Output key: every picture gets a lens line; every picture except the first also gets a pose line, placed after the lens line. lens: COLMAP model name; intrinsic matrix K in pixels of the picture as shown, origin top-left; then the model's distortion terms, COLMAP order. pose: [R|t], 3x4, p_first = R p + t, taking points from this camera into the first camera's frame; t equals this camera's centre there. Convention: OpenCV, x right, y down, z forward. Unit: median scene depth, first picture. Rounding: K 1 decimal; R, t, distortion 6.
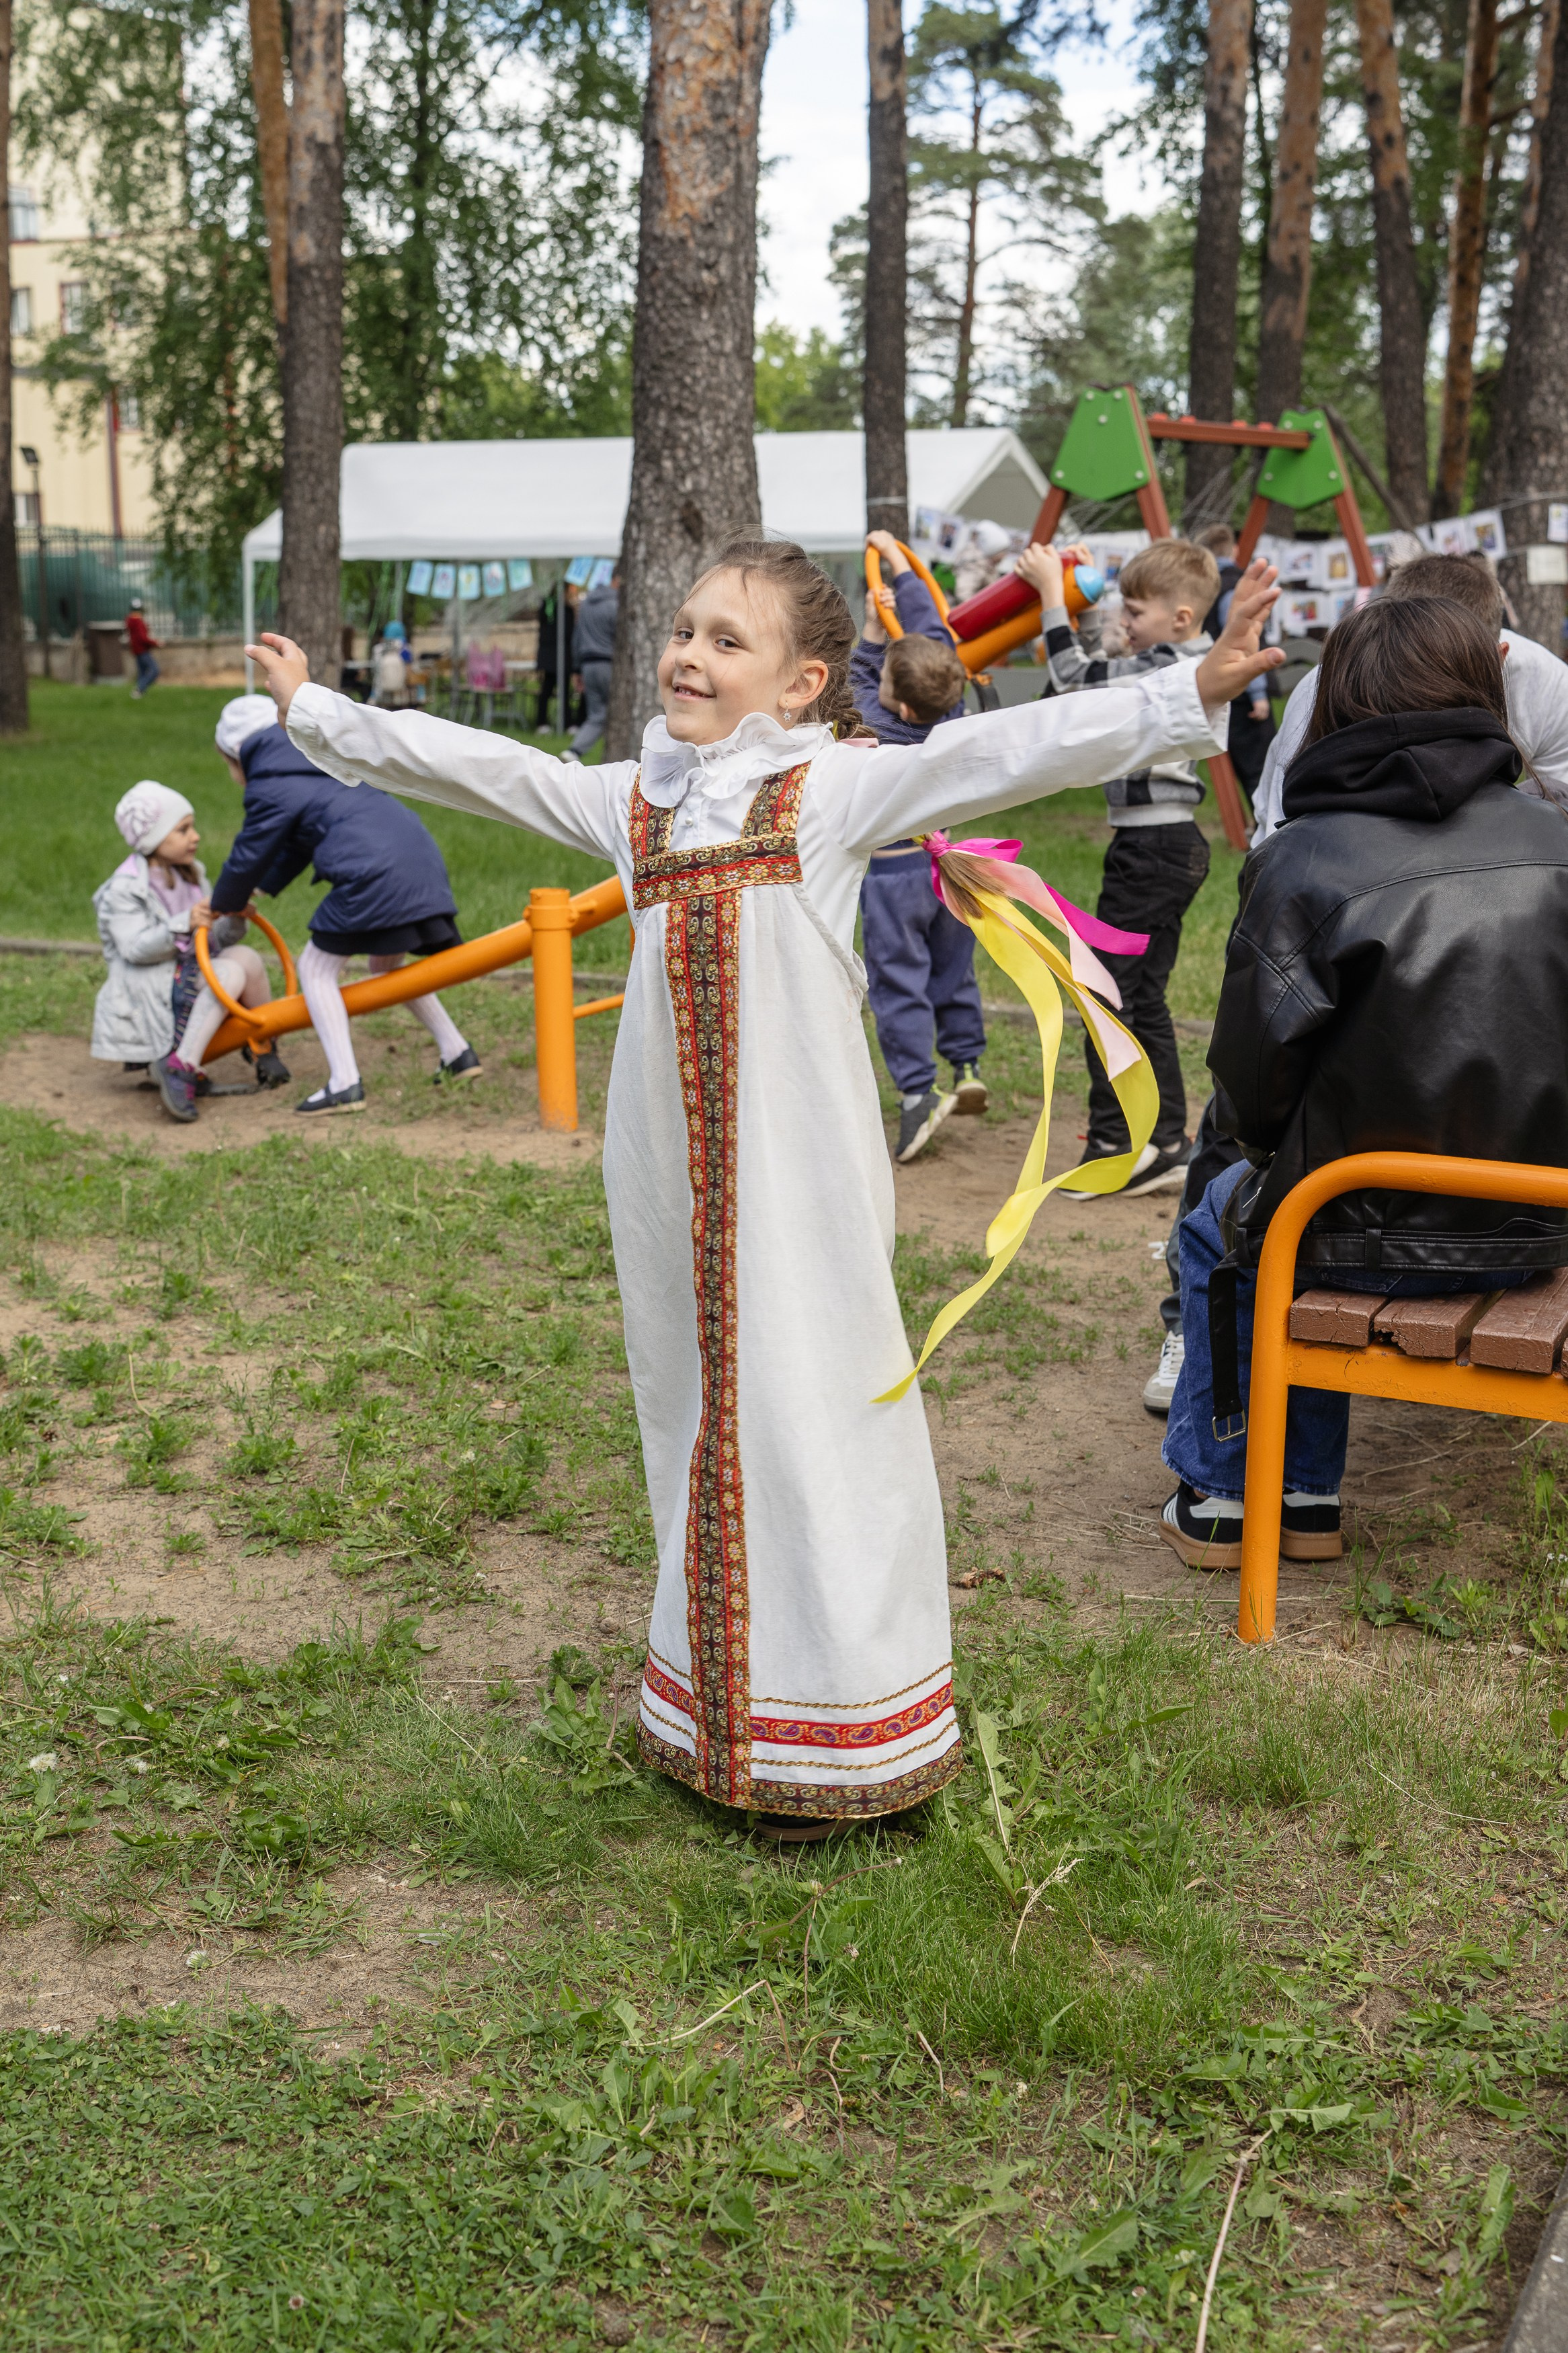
lens RADIAL K [[2801.4, 0, 784.0], [0, 2801.4, 1176.5], [0, 0, 1]] dist [0.005069, 0.011493]
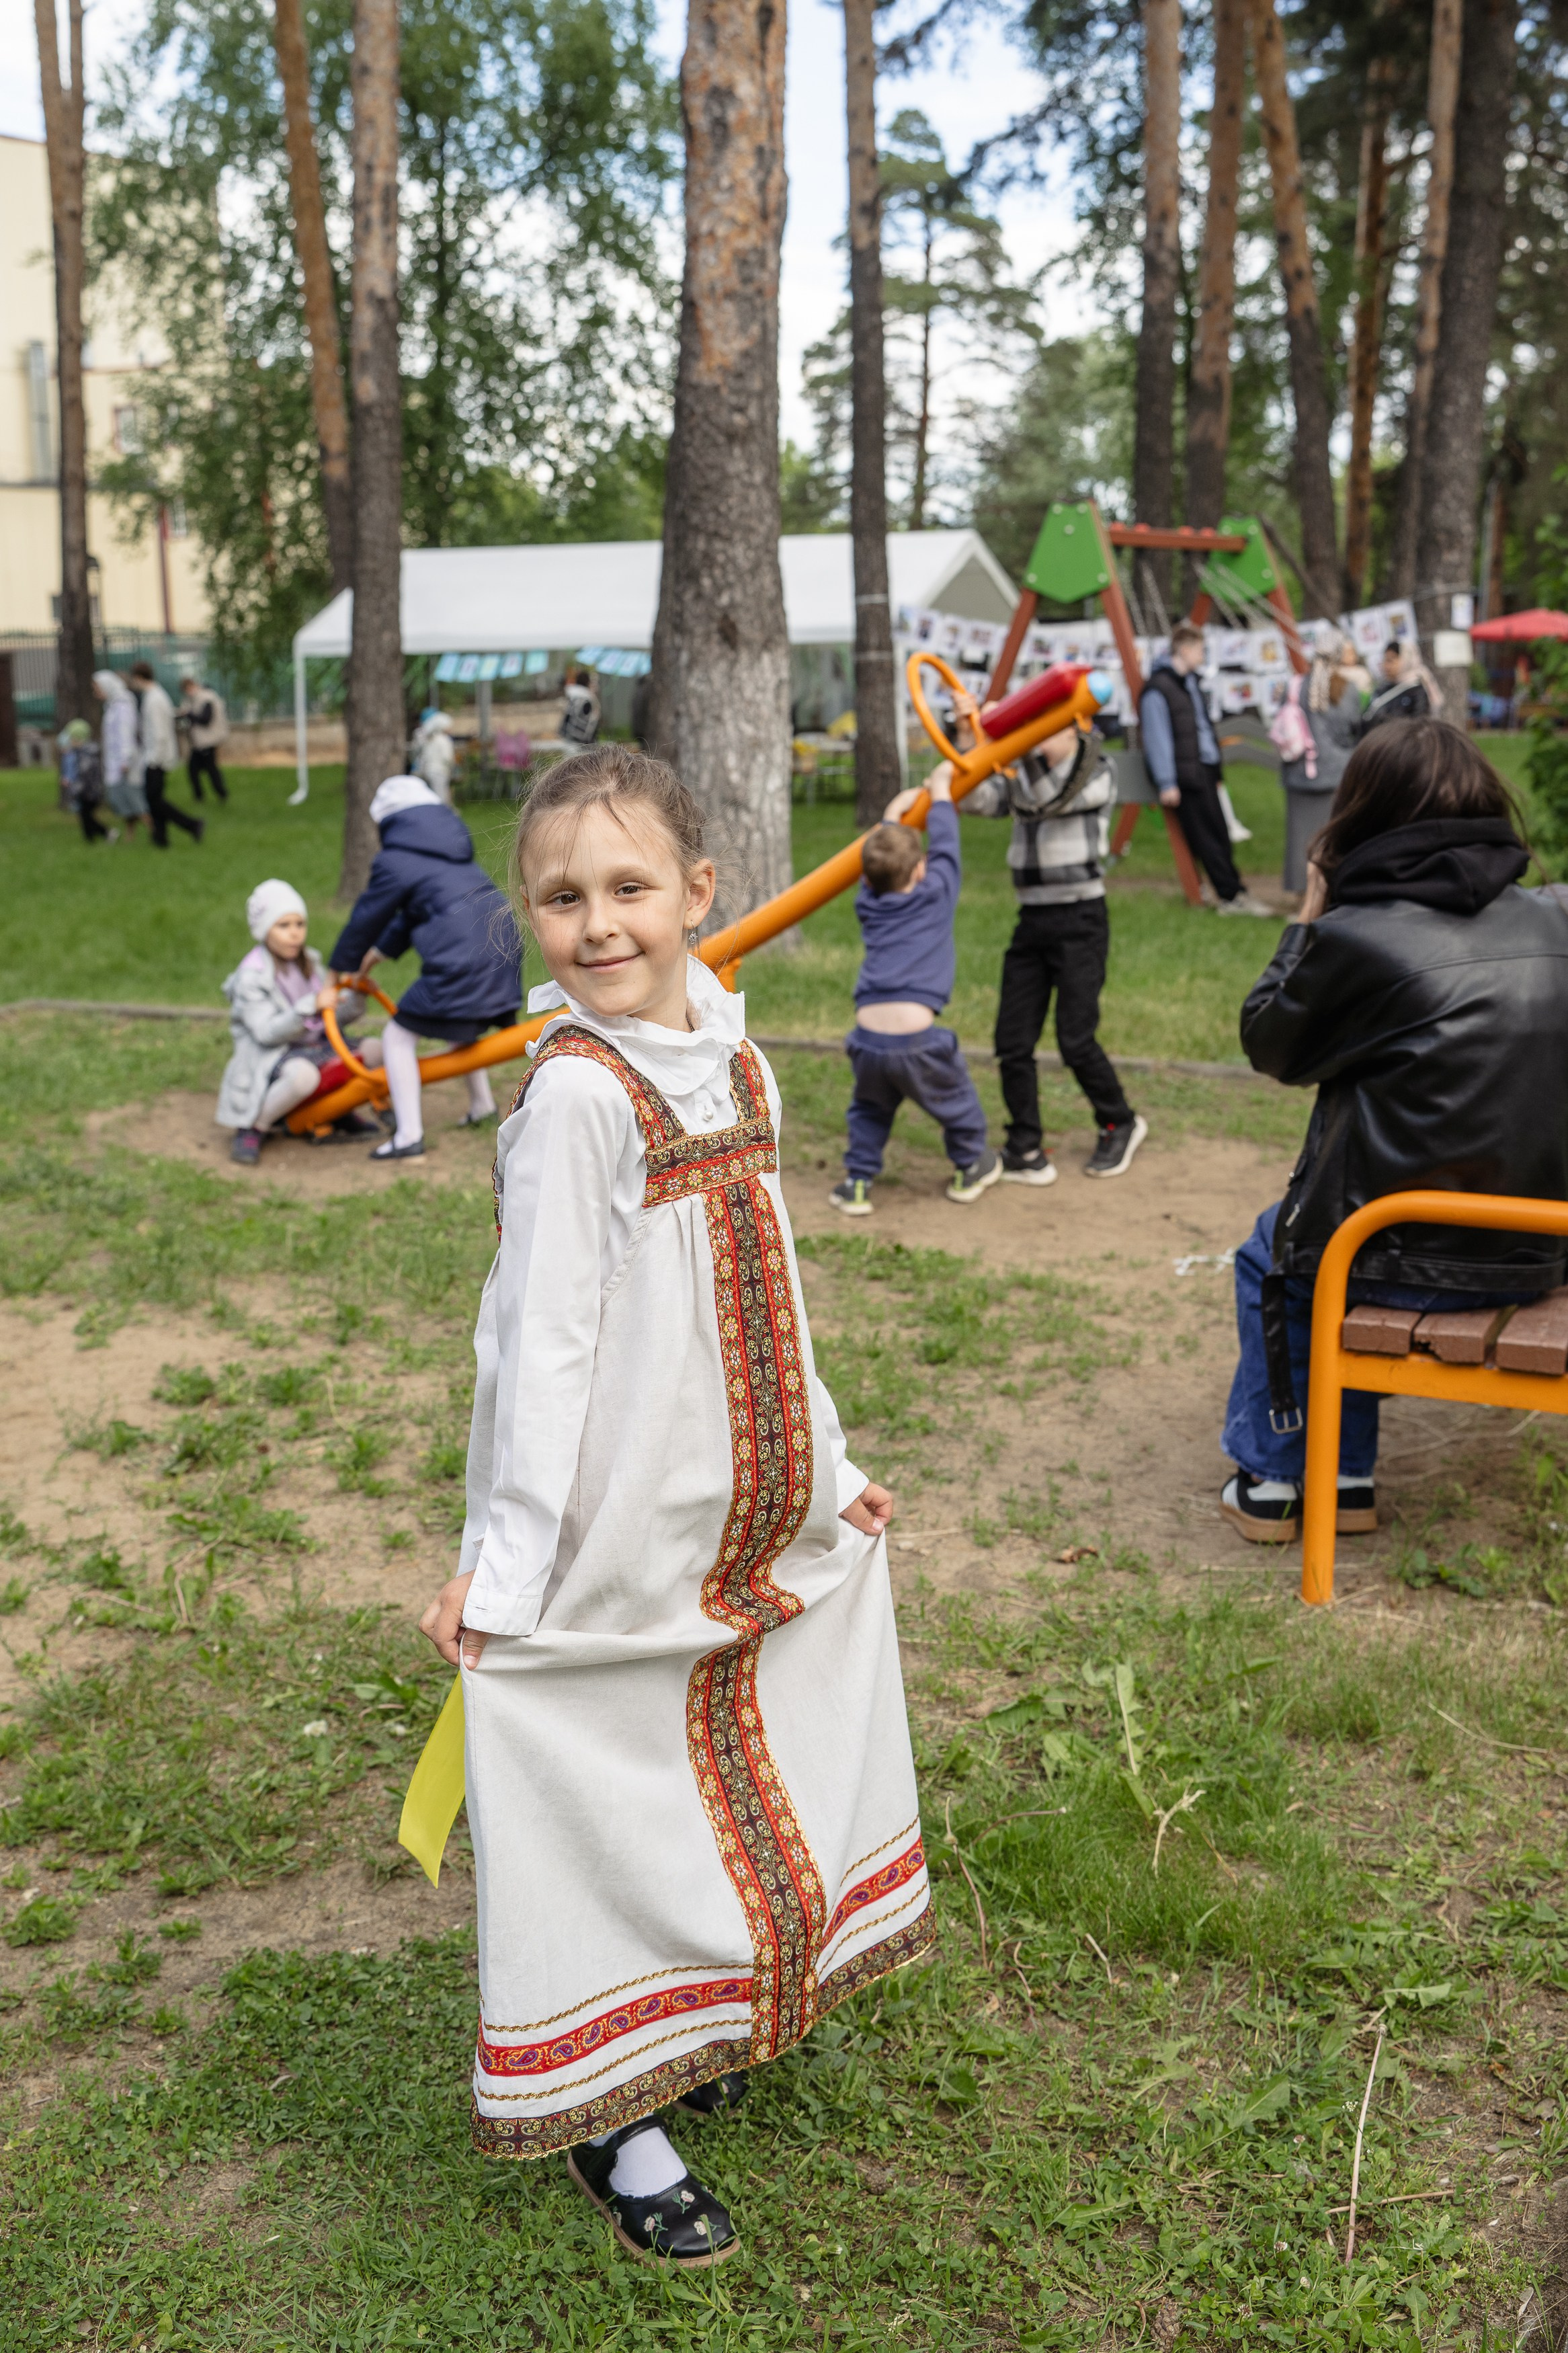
lens RADIAL K [[2557.3, 0, 784.2], [0, 2557.3, 1133.7], [0, 0, 1]] dist [0.011228, 0.002738]
pose [[0.999504, -0.017812, 0.025982, -0.075417], [0.018291, 0.999665, -0.018294, -0.016228], [-0.025648, 0.018760, 0.999495, -0.077820]]
